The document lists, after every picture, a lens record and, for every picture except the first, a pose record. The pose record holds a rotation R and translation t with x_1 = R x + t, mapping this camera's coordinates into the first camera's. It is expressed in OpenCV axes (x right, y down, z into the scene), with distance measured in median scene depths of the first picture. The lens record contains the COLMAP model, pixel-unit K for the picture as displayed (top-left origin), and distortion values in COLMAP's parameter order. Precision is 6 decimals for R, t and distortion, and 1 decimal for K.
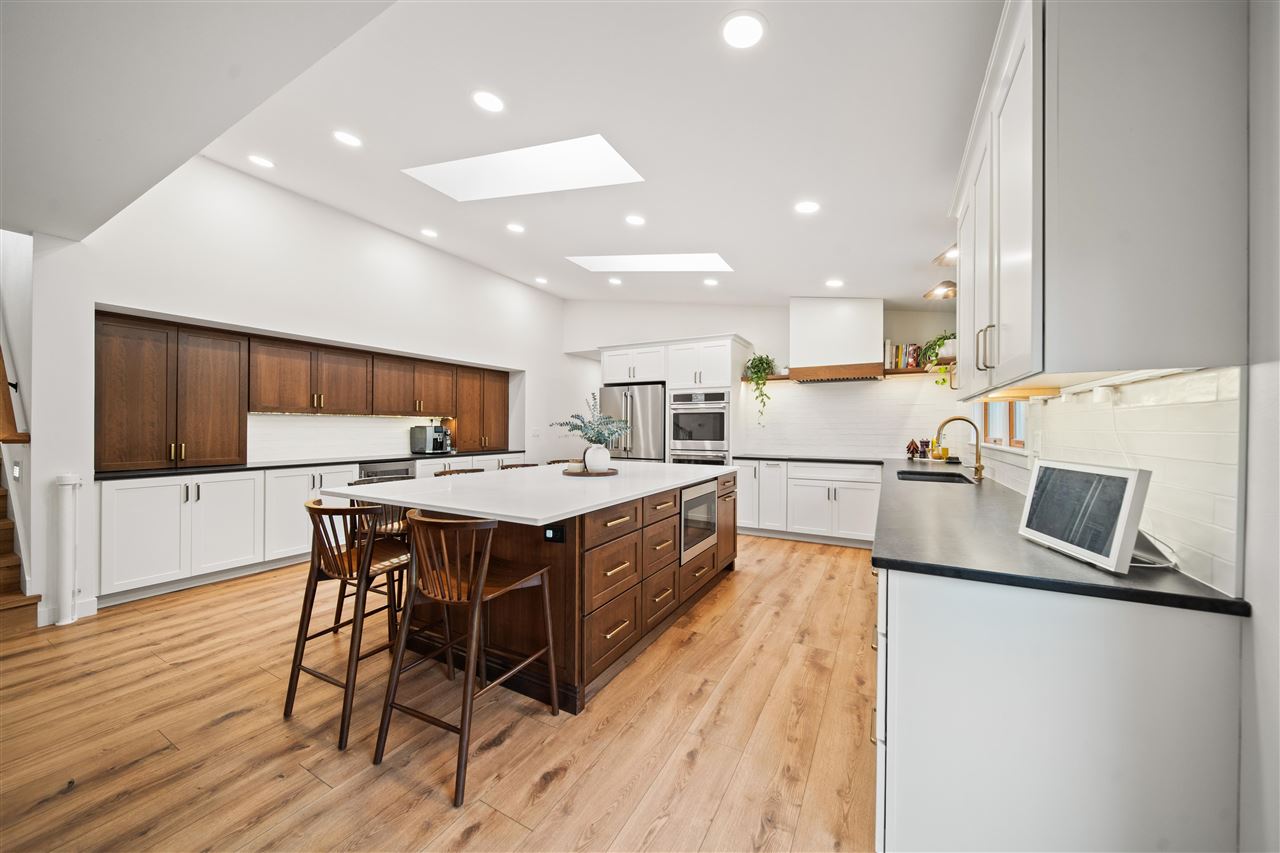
lens RADIAL K [[469.8, 0, 633.0], [0, 469.8, 427.6], [0, 0, 1]] dist [0.014882, -0.000191]
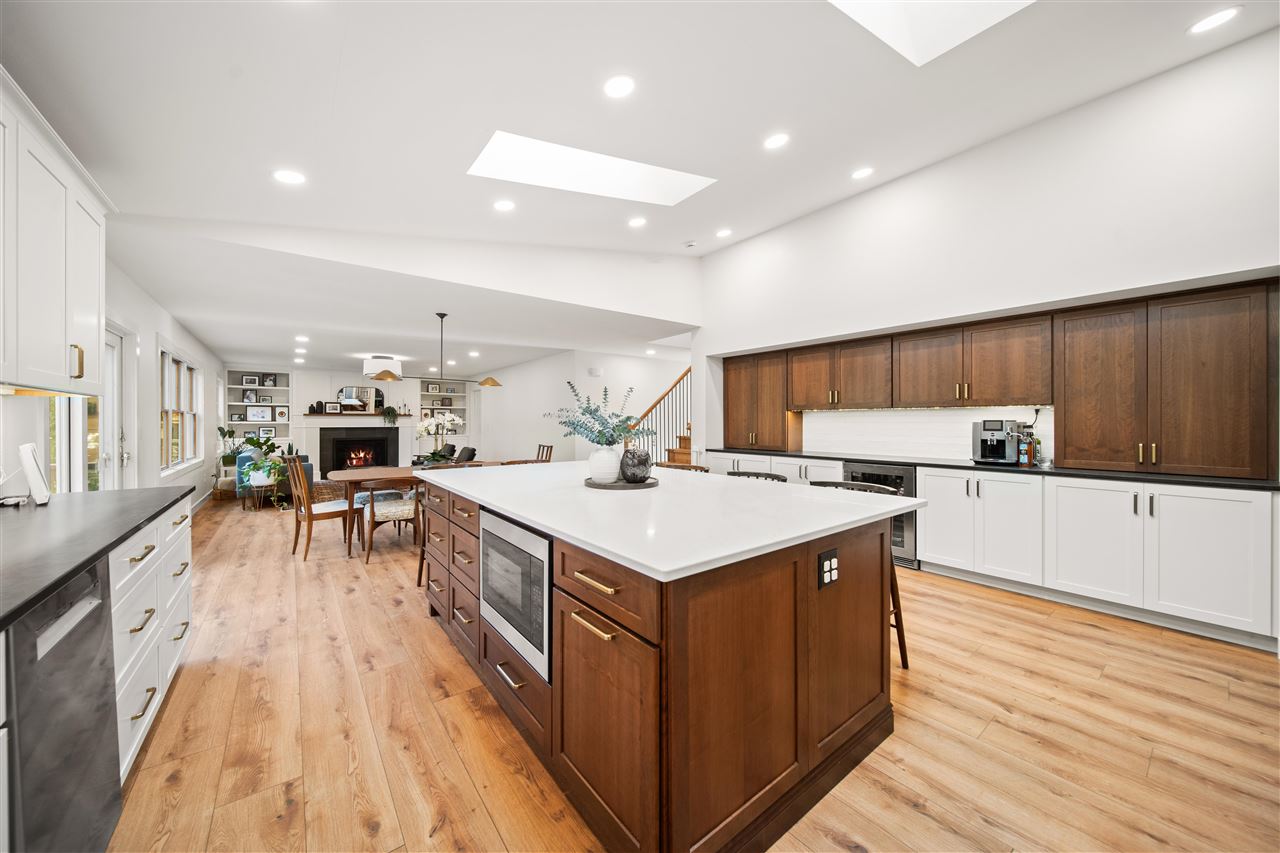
lens RADIAL K [[469.8, 0, 633.8], [0, 469.8, 423.4], [0, 0, 1]] dist [0.014882, -0.000191]
pose [[-0.427913, -0.000077, -0.903820, 0.601013], [0.001912, 0.999998, -0.000991, 0.001295], [0.903818, -0.002152, -0.427912, 1.393733]]
